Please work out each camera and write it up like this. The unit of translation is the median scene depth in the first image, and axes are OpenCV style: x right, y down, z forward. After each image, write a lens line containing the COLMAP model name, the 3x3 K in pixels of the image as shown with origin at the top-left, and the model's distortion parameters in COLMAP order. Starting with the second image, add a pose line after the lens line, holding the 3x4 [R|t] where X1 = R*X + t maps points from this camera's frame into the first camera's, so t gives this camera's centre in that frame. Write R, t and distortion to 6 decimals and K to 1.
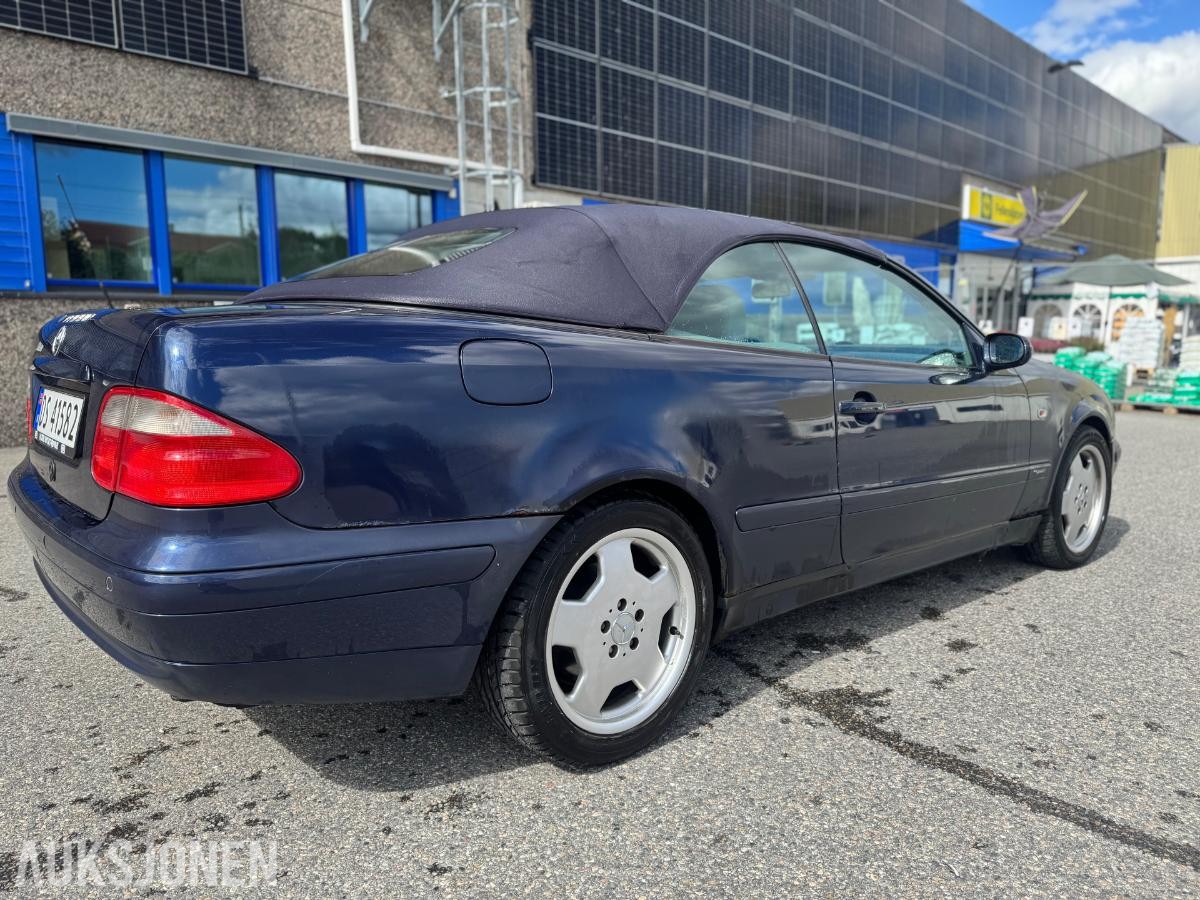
lens RADIAL K [[901.1, 0, 580.3], [0, 901.1, 450.6], [0, 0, 1]] dist [0.008751, -0.002111]
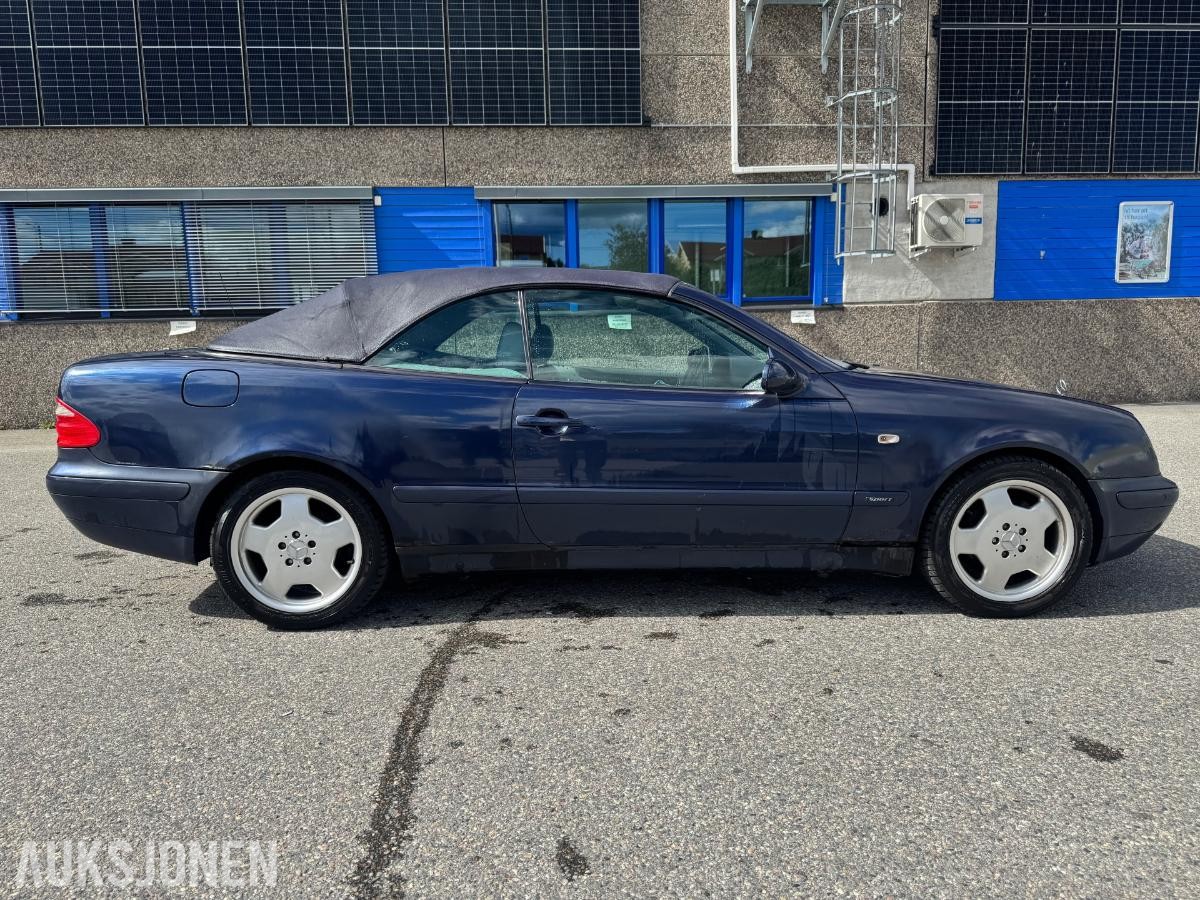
lens RADIAL K [[938.0, 0, 631.9], [0, 938.0, 452.6], [0, 0, 1]] dist [0.115432, -0.178935]
pose [[0.751427, 0.075296, -0.655506, 0.540404], [-0.065823, 0.997066, 0.039074, -0.027279], [0.656525, 0.013786, 0.754178, 0.035747]]
